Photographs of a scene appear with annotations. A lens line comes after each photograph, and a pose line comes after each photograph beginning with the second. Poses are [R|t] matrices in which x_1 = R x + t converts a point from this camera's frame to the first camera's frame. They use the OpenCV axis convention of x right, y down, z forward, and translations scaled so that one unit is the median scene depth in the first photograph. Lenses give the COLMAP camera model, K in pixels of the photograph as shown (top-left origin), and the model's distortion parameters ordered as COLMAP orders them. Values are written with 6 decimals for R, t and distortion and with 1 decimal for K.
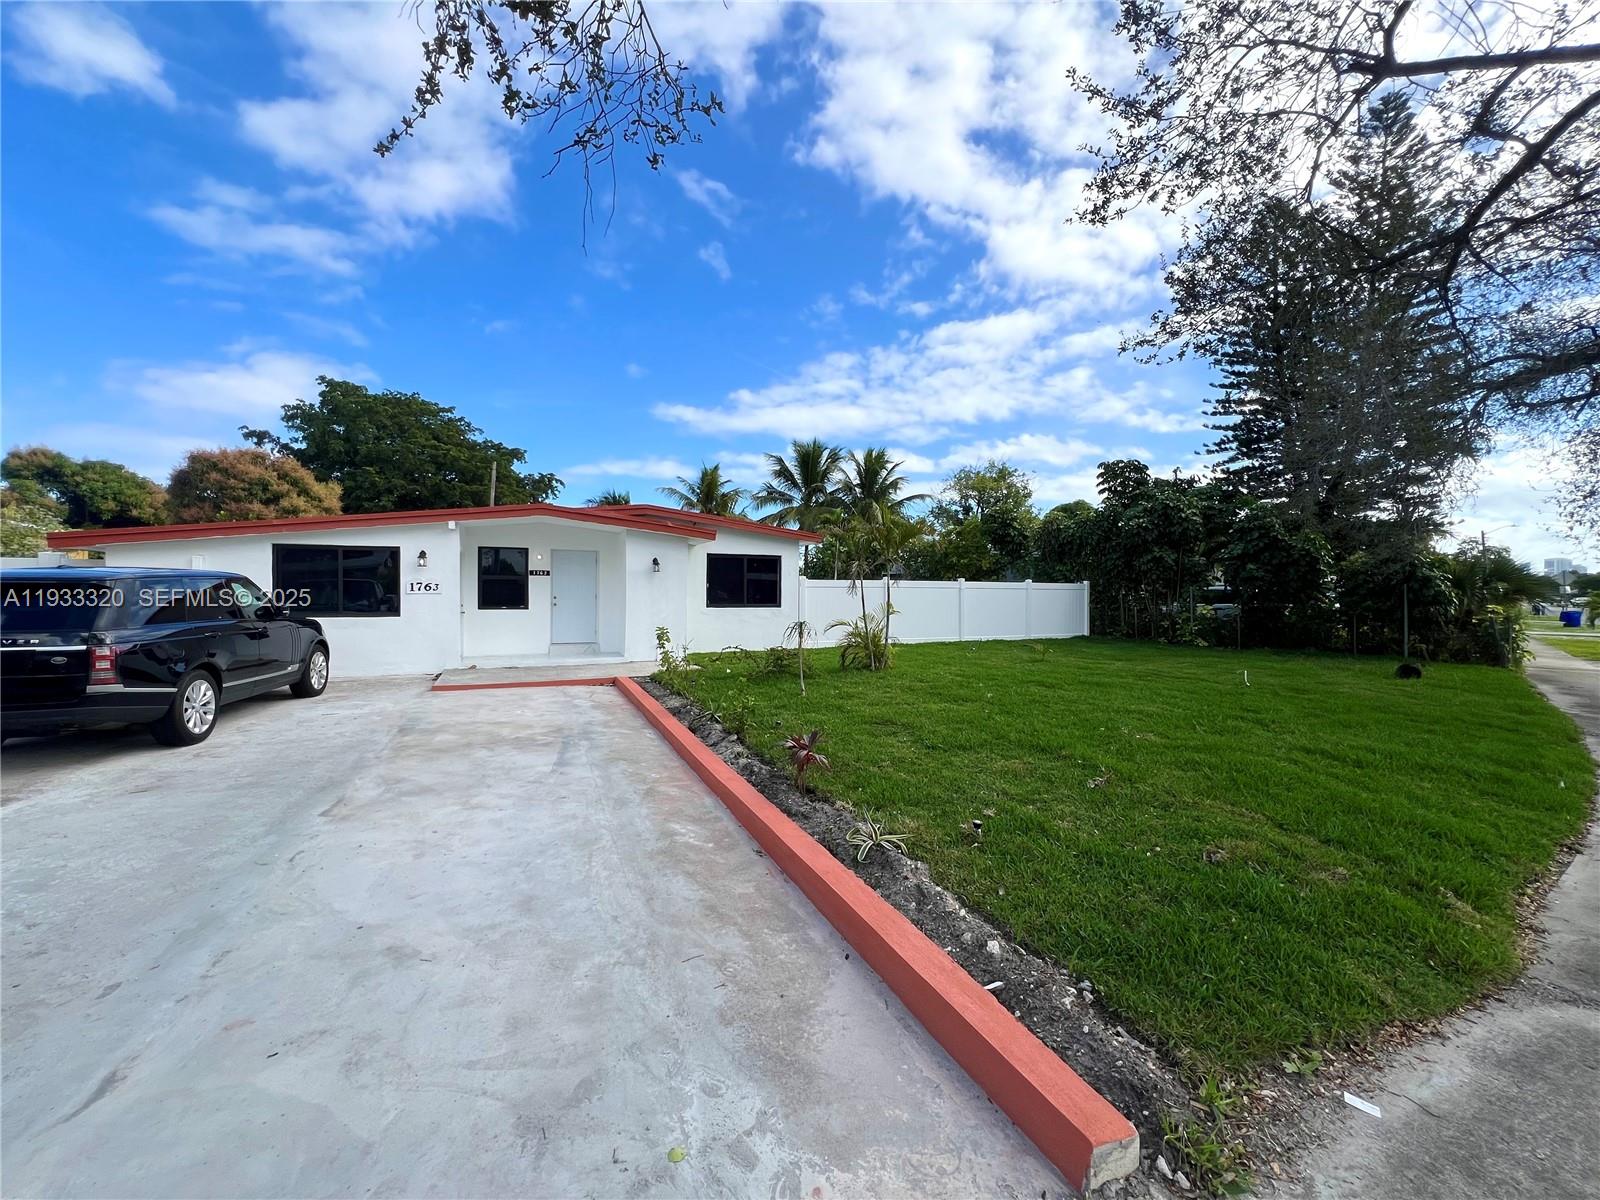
lens RADIAL K [[642.7, 0, 813.3], [0, 642.7, 596.7], [0, 0, 1]] dist [-0.003811, 0.000649]
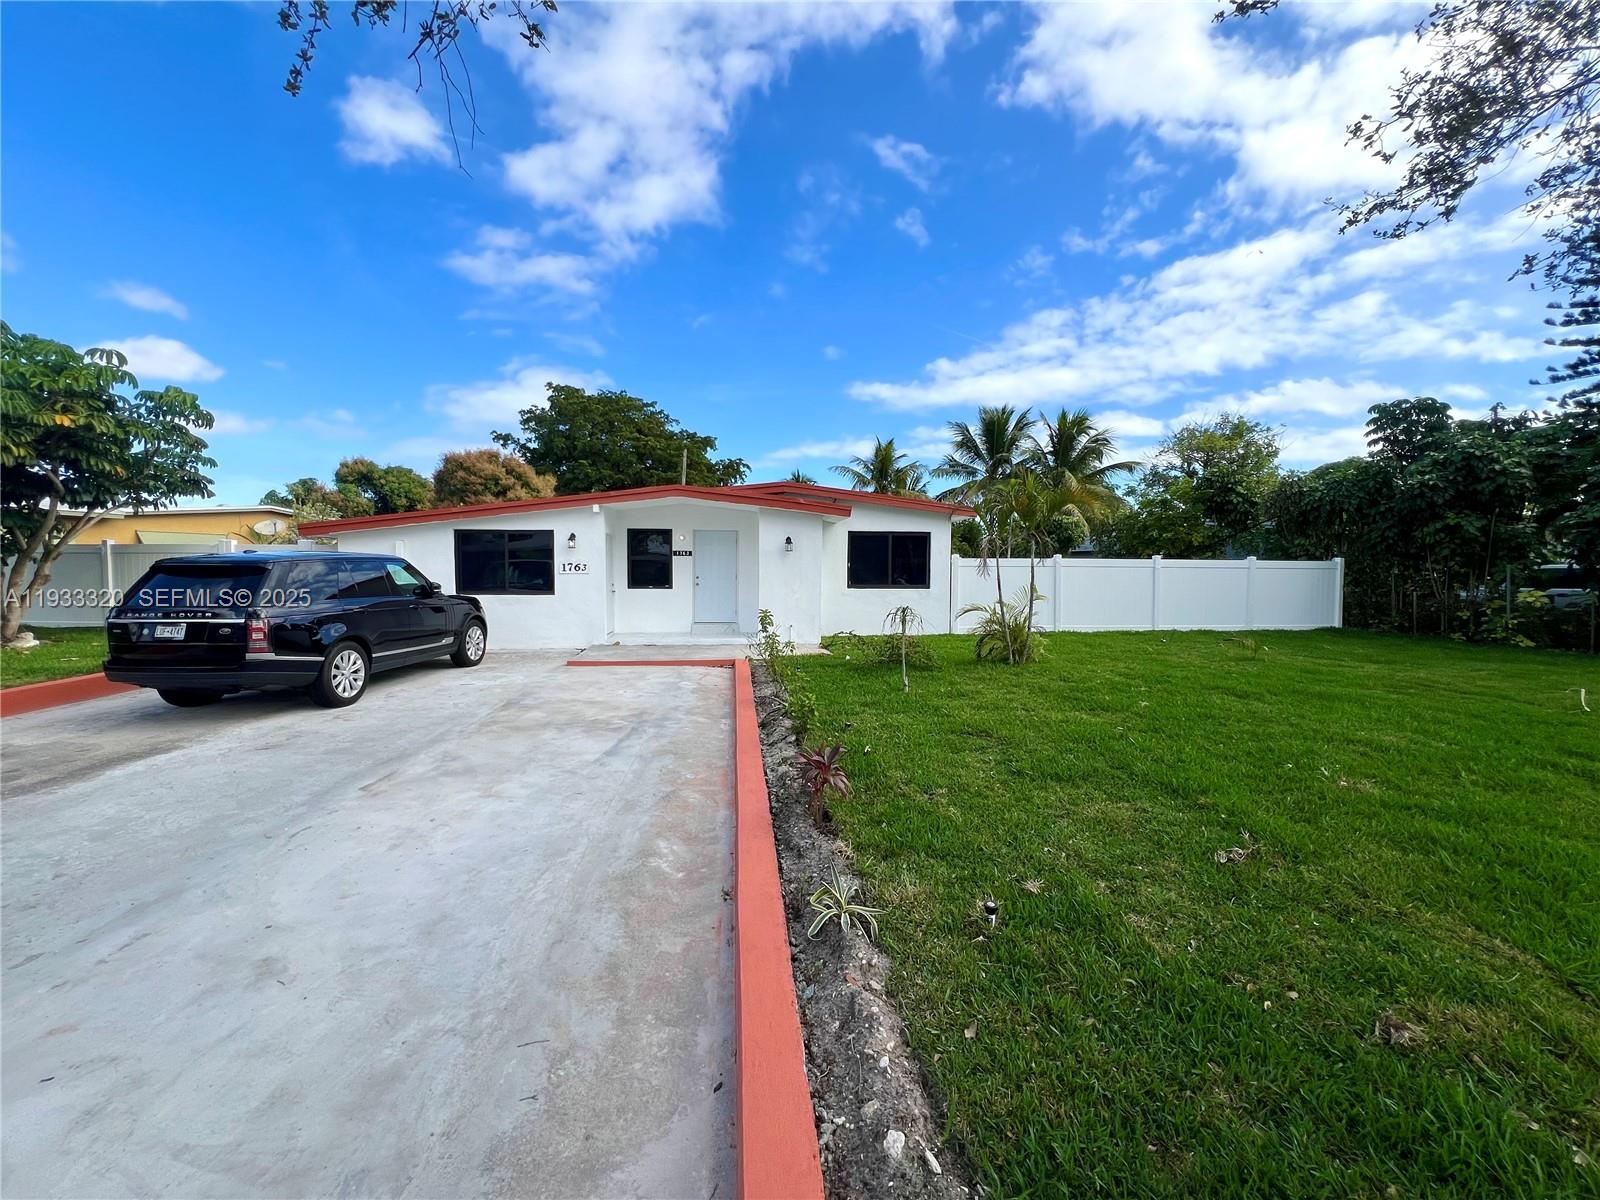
lens RADIAL K [[642.7, 0, 812.2], [0, 642.7, 601.4], [0, 0, 1]] dist [-0.003811, 0.000649]
pose [[0.951218, 0.014760, -0.308165, 0.047915], [-0.002345, 0.999172, 0.040617, -0.001353], [0.308510, -0.037913, 0.950465, 0.048878]]
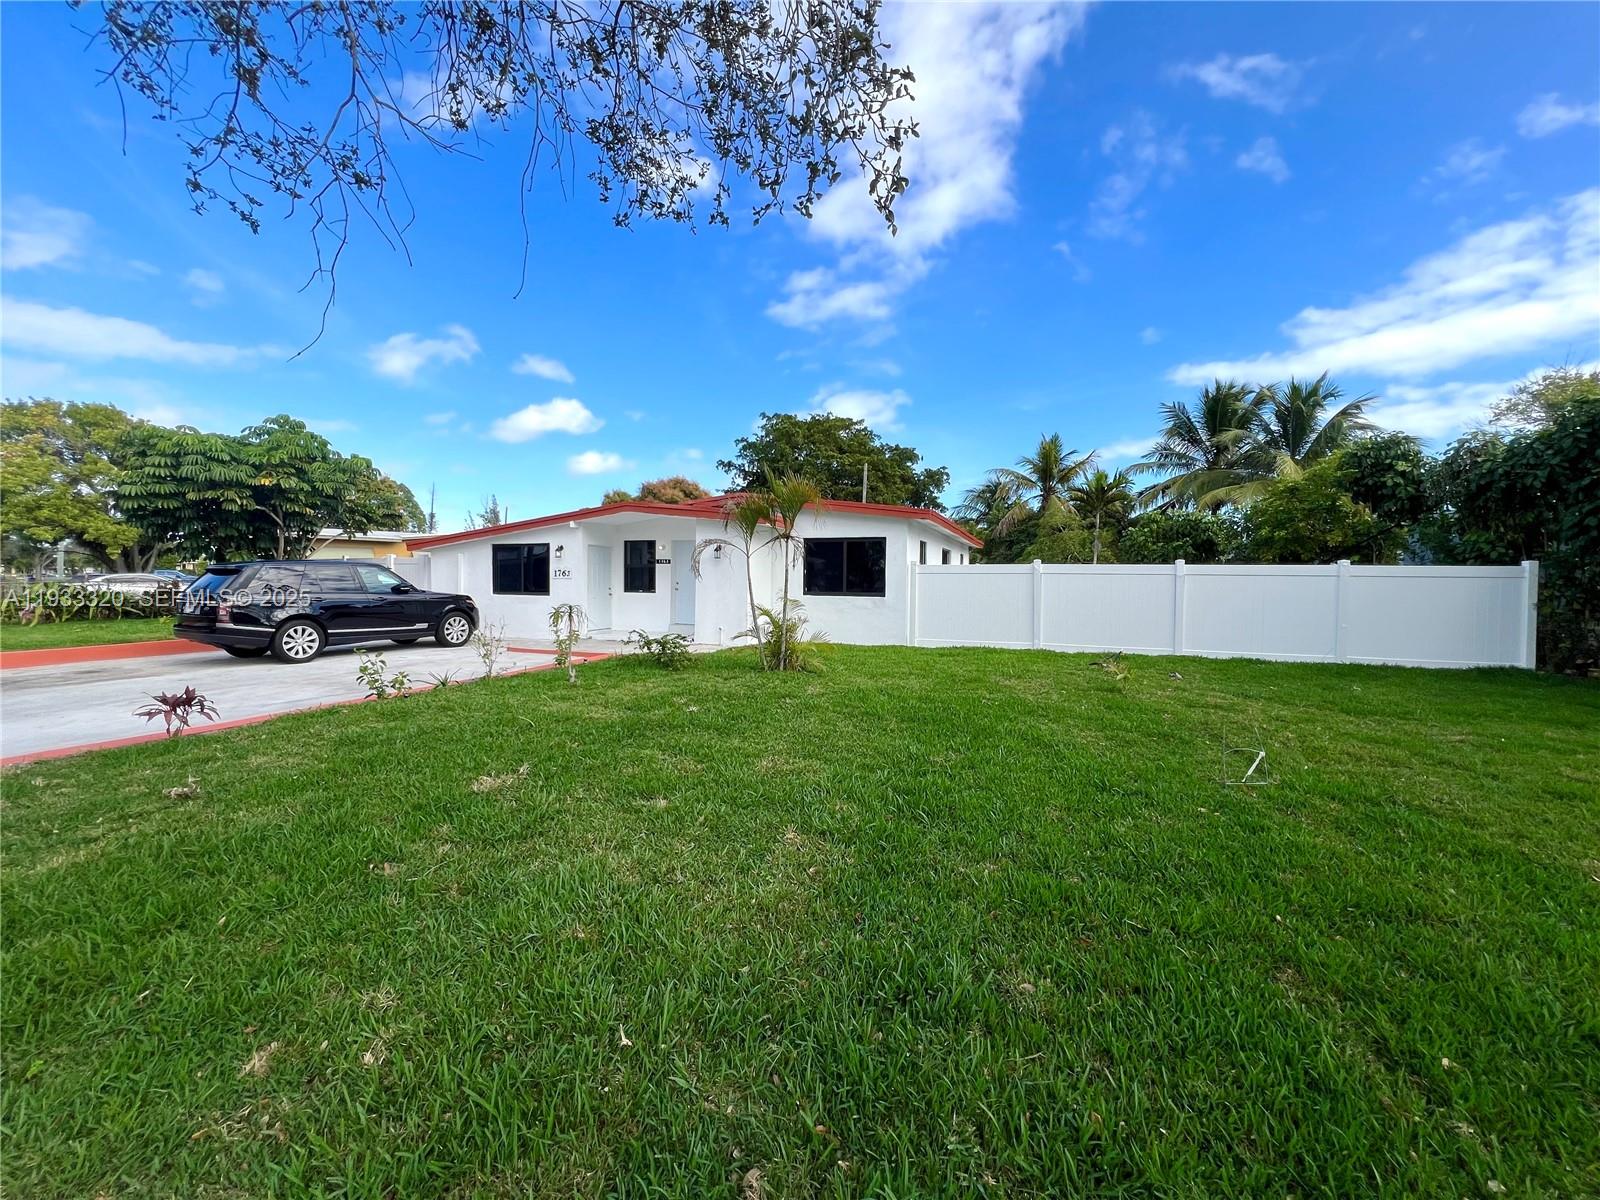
lens RADIAL K [[642.7, 0, 862.6], [0, 642.7, 643.8], [0, 0, 1]] dist [-0.003811, 0.000649]
pose [[0.709627, 0.071915, -0.700897, 0.361589], [-0.012127, 0.995877, 0.089903, 0.001418], [0.704473, -0.055298, 0.707573, 0.234324]]
